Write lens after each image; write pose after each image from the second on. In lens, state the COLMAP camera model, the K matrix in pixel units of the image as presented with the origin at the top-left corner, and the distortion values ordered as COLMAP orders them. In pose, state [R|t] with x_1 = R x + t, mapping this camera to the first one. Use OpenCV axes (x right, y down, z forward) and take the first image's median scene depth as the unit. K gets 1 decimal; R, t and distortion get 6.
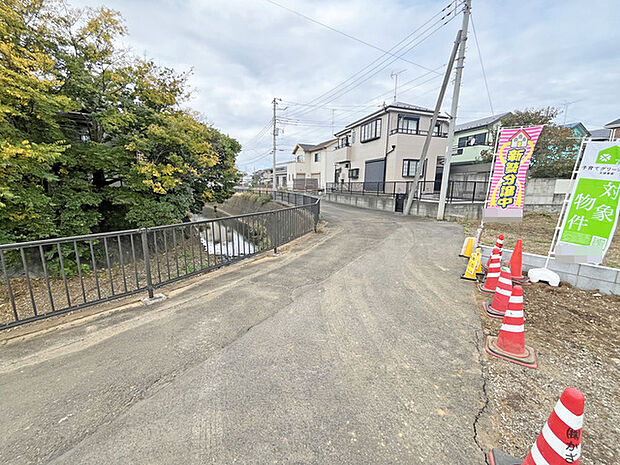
lens RADIAL K [[250.8, 0, 310.7], [0, 250.8, 232.2], [0, 0, 1]] dist [-0.002062, -0.000542]
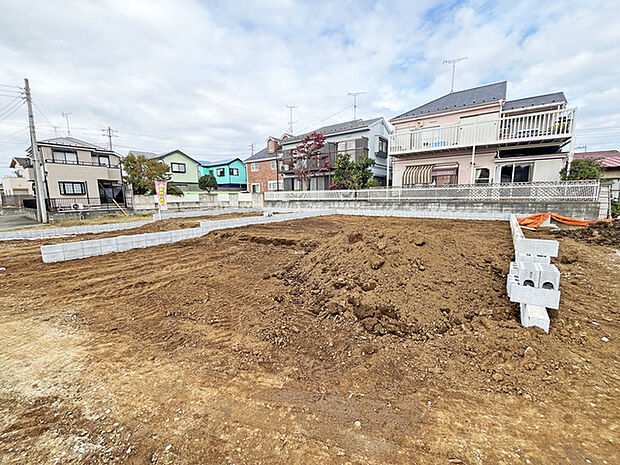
lens RADIAL K [[250.8, 0, 310.7], [0, 250.8, 232.2], [0, 0, 1]] dist [-0.002062, -0.000542]
pose [[0.812433, -0.108845, 0.572804, 0.709988], [0.132526, 0.991179, 0.000377, 0.168322], [-0.567793, 0.075605, 0.819692, -0.910781]]
